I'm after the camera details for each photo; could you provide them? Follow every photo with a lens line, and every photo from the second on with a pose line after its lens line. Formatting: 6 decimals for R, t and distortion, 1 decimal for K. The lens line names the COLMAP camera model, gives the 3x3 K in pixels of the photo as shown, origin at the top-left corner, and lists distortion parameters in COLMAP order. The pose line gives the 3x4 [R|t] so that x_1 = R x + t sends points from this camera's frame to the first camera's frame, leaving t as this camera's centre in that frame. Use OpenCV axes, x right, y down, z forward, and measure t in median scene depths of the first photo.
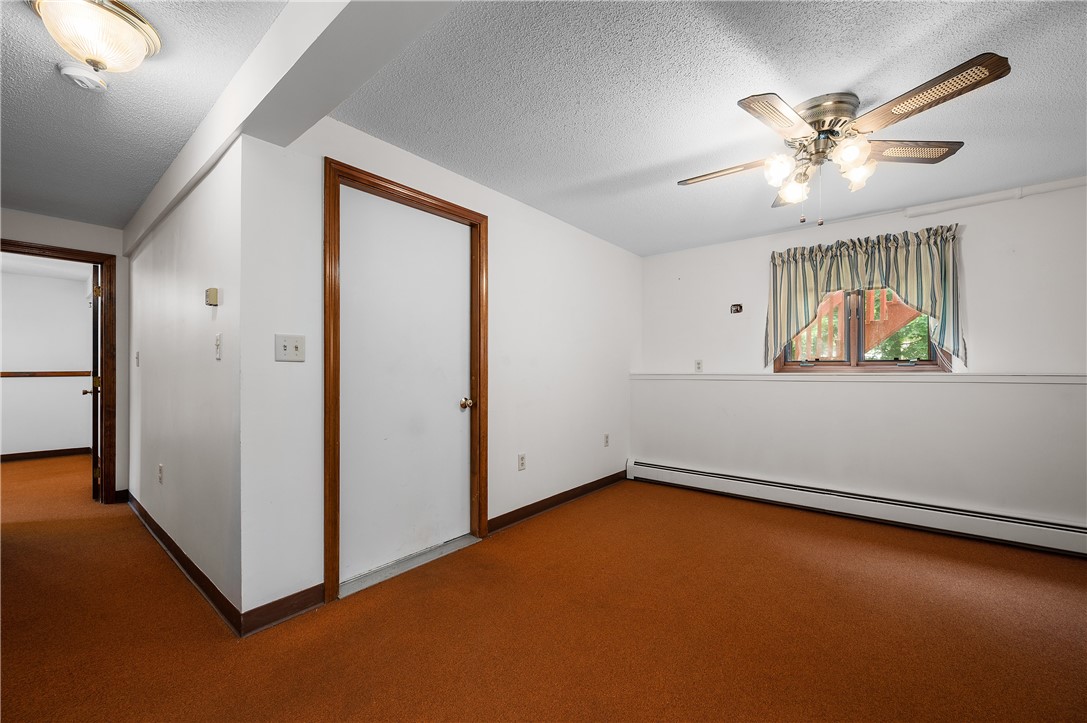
lens RADIAL K [[433.8, 0, 540.0], [0, 433.8, 366.4], [0, 0, 1]] dist [0.002252, 0.000002]
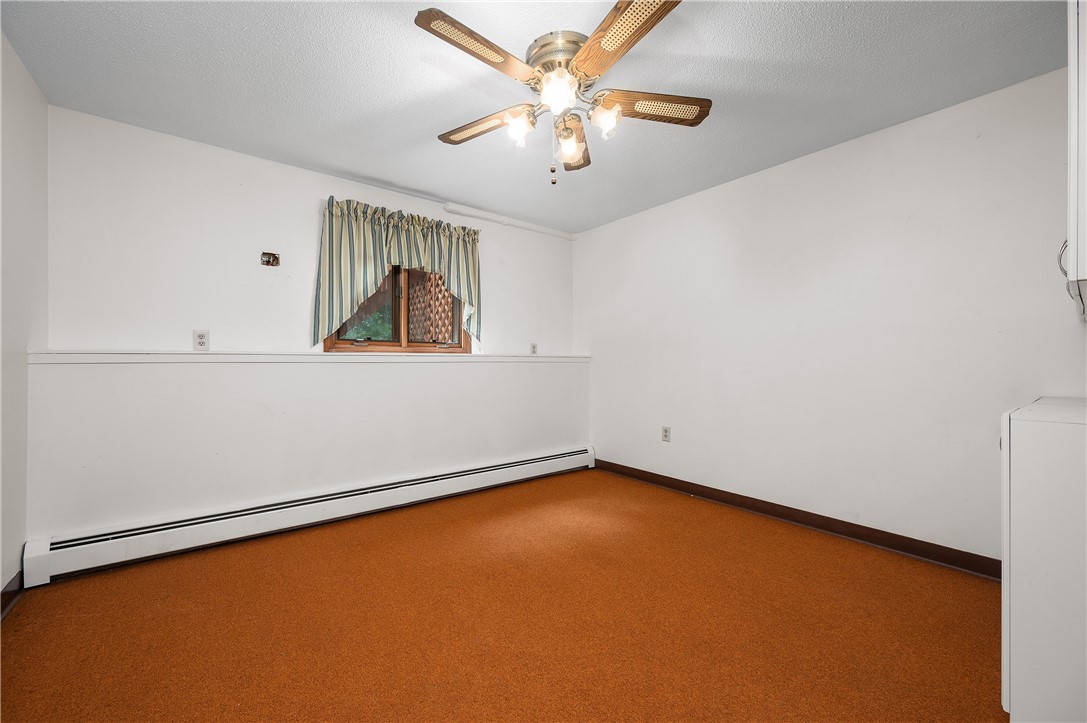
lens RADIAL K [[433.8, 0, 542.3], [0, 433.8, 358.4], [0, 0, 1]] dist [0.002252, 0.000002]
pose [[0.199104, -0.005616, 0.979962, -0.159386], [-0.022770, 0.999687, 0.010355, 0.008782], [-0.979714, -0.024376, 0.198913, 0.499702]]
